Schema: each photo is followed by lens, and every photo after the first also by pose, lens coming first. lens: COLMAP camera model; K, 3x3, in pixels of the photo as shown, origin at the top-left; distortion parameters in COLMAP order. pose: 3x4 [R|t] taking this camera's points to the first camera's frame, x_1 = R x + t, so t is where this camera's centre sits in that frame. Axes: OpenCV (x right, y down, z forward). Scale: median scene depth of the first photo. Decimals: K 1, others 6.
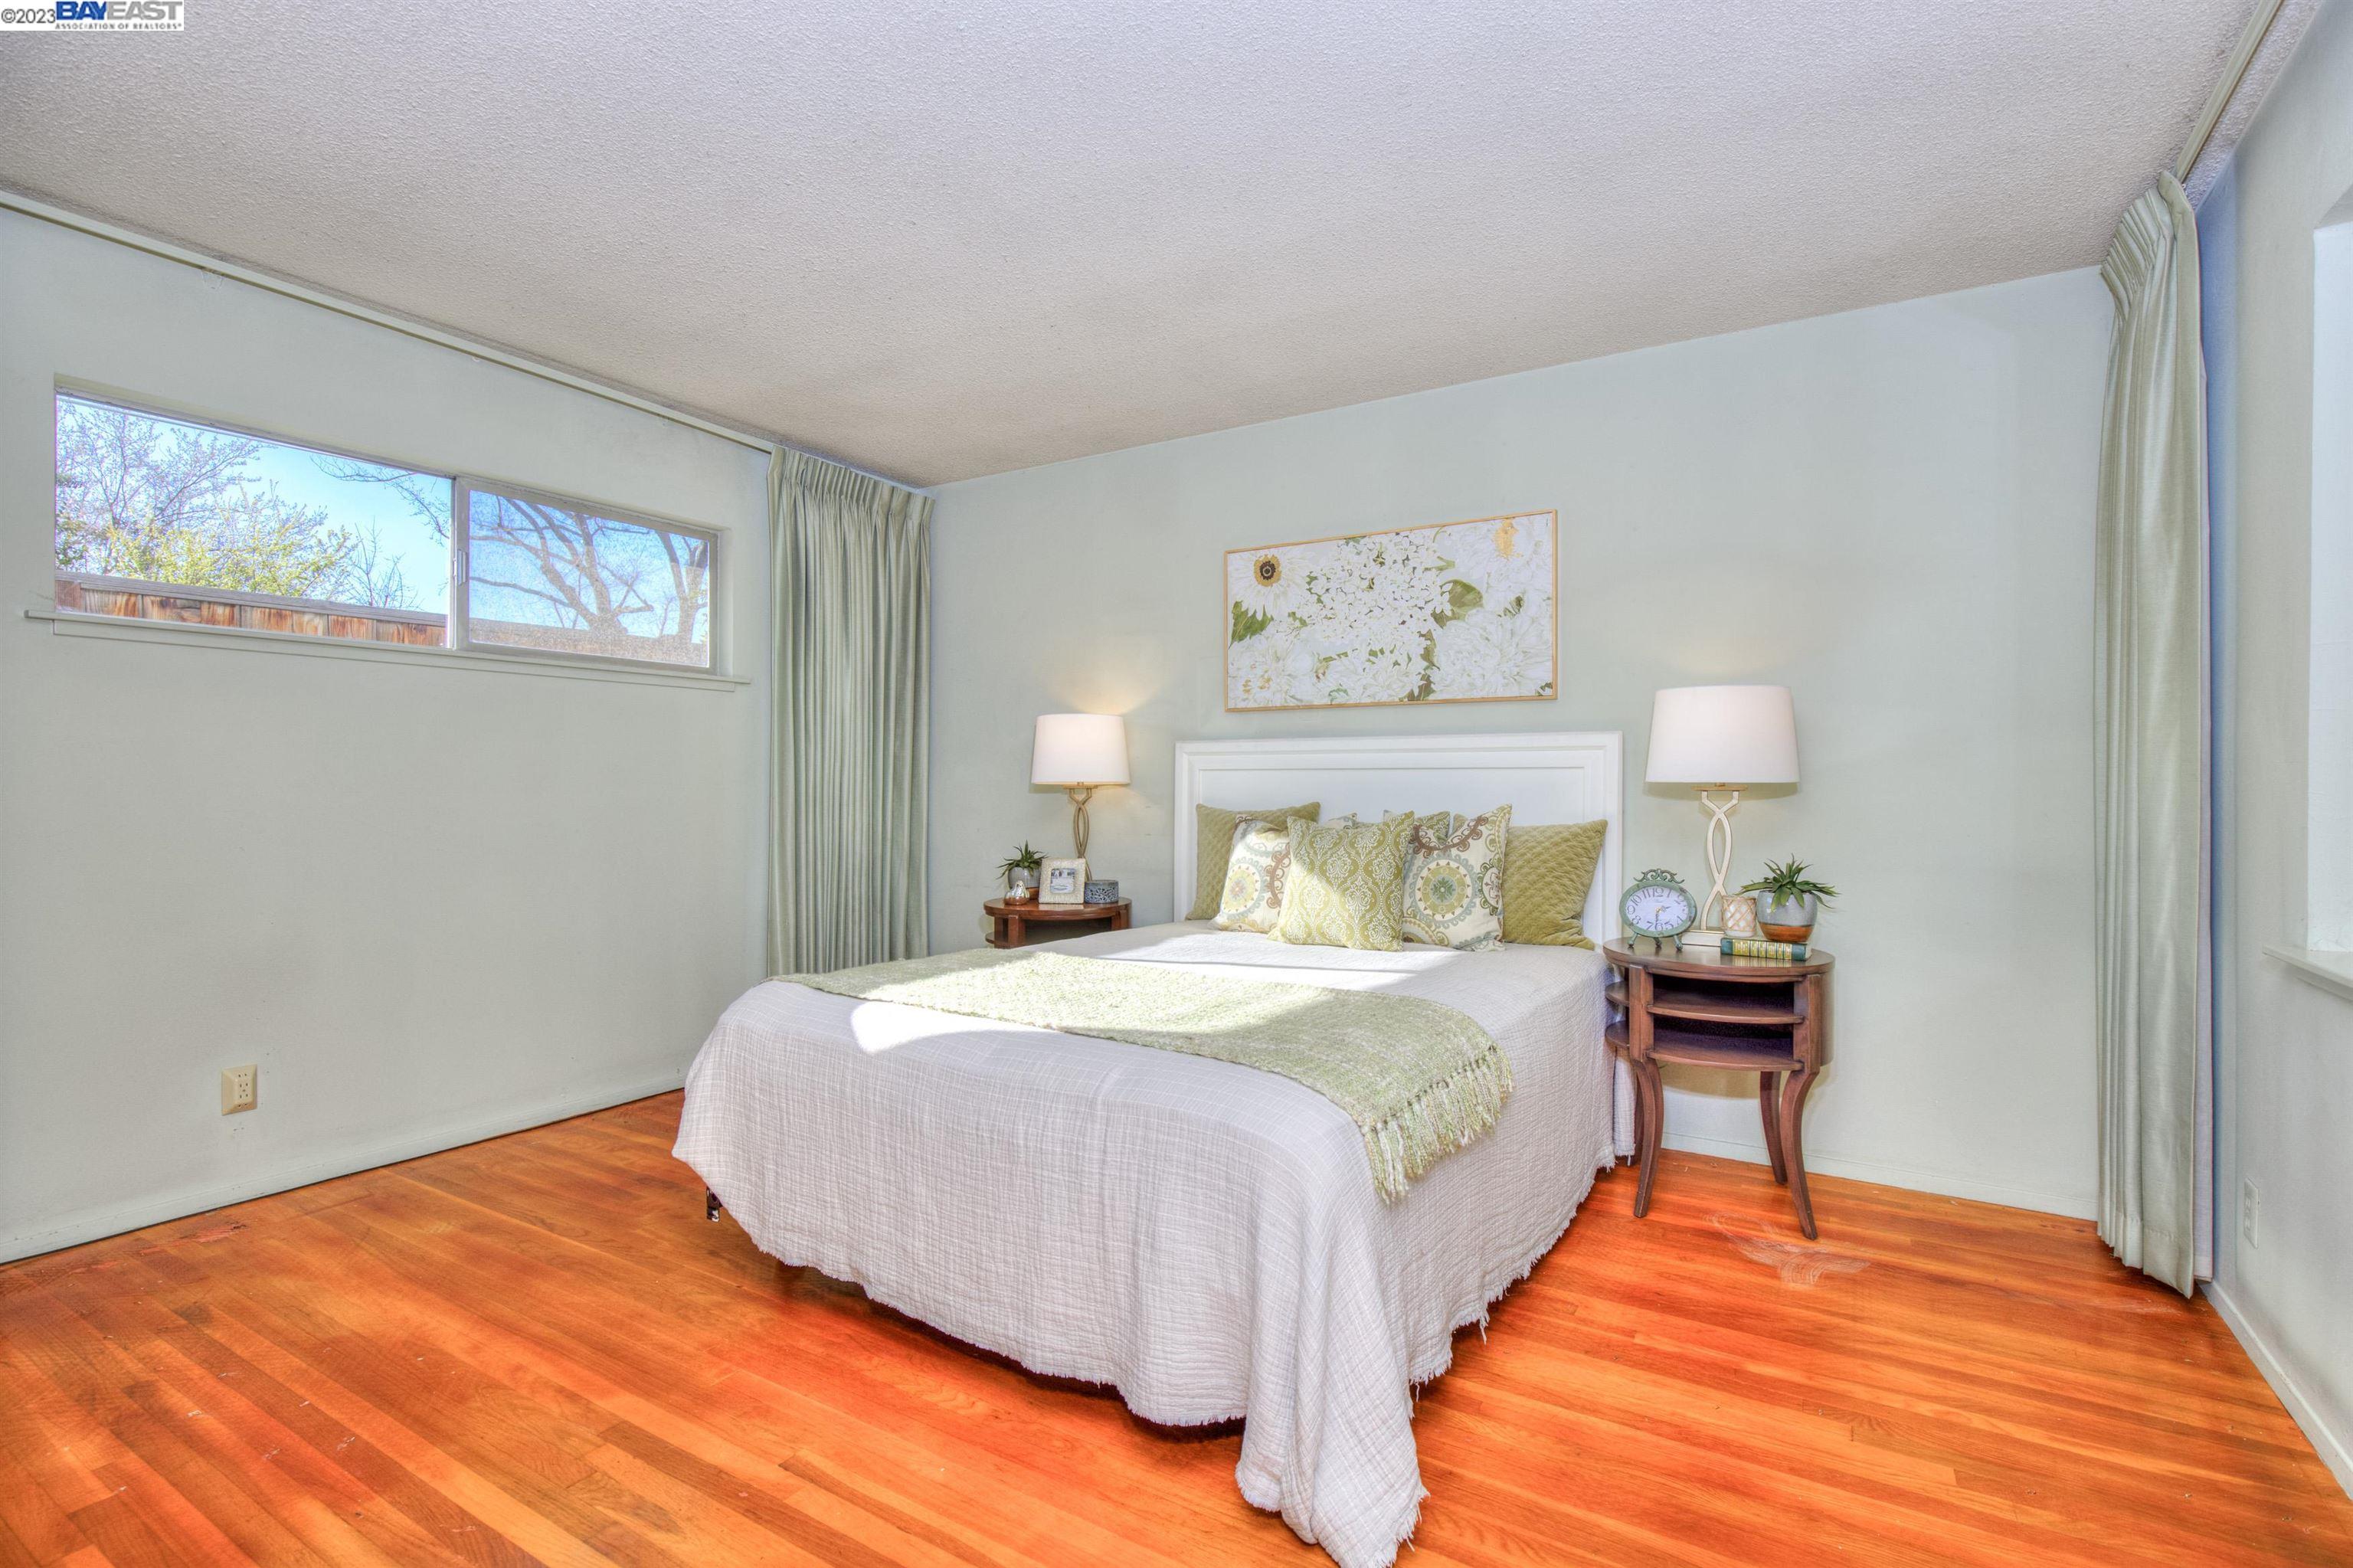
lens RADIAL K [[1070.9, 0, 1175.1], [0, 1070.9, 793.5], [0, 0, 1]] dist [0.001147, -0.001405]
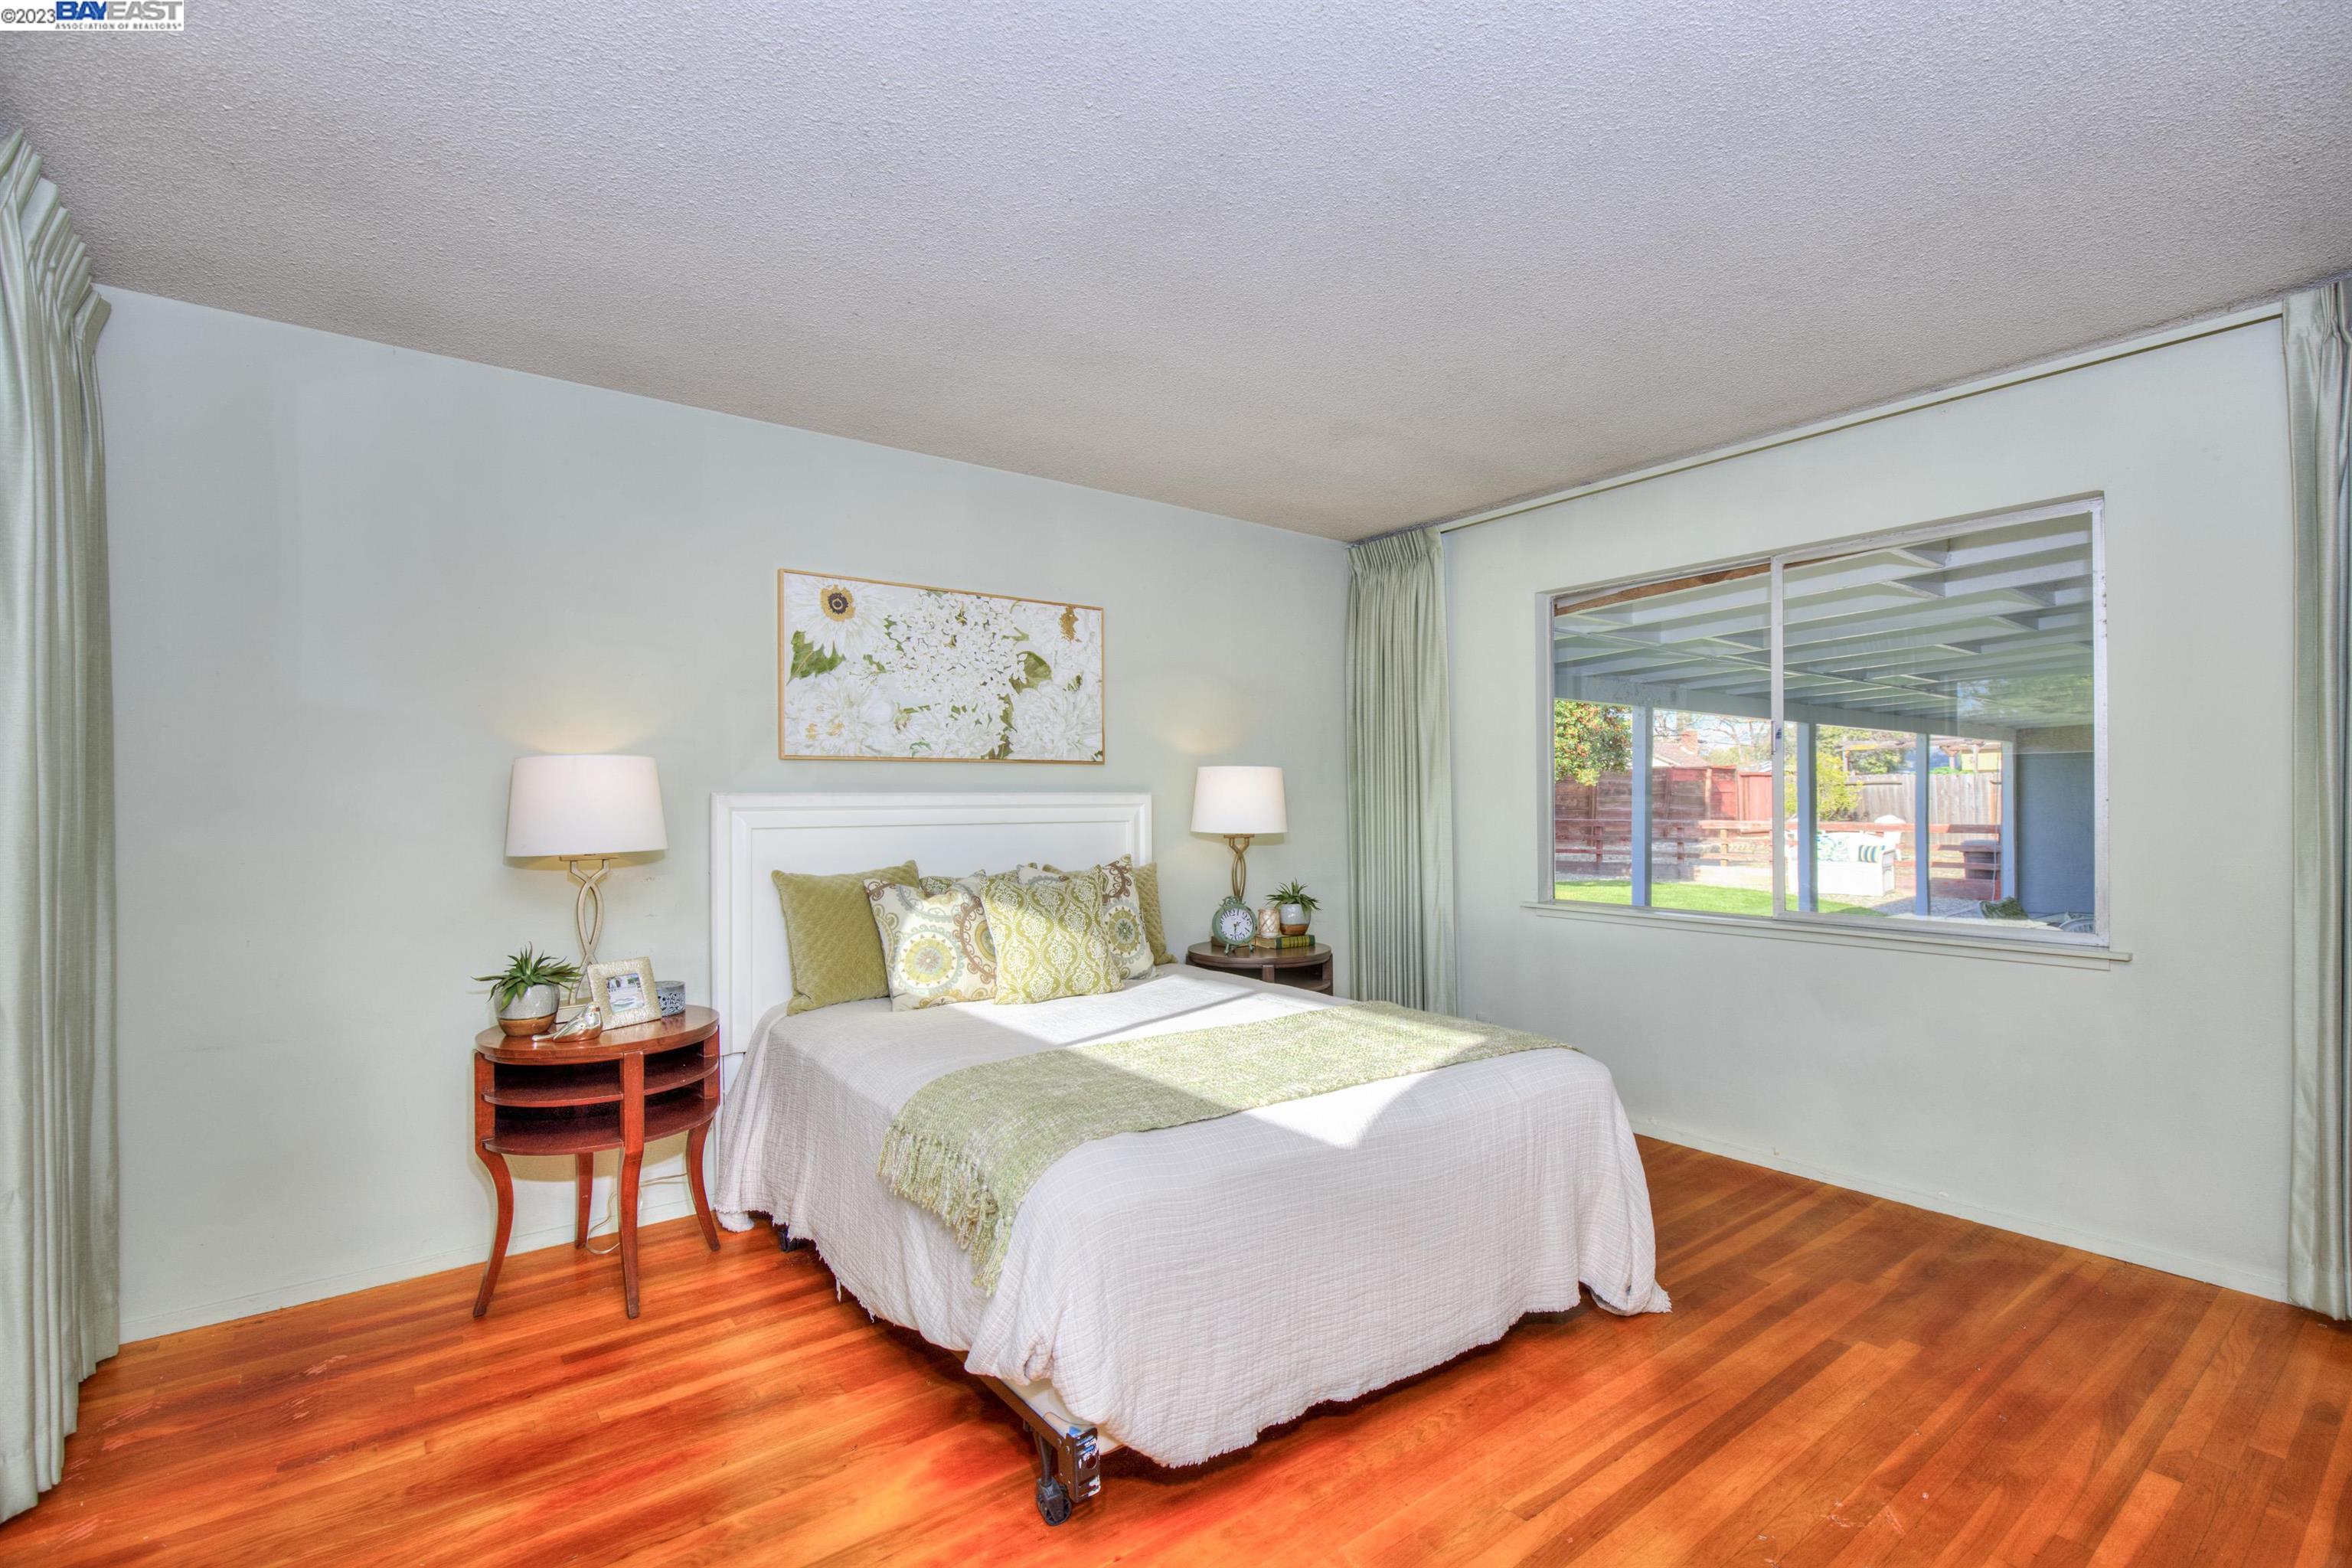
lens RADIAL K [[1070.4, 0, 1218.3], [0, 1070.4, 803.3], [0, 0, 1]] dist [0.001147, -0.001405]
pose [[0.351026, -0.008846, 0.936324, -0.682944], [0.013949, 0.999894, 0.004217, -0.043975], [-0.936262, 0.011580, 0.351112, 0.420389]]
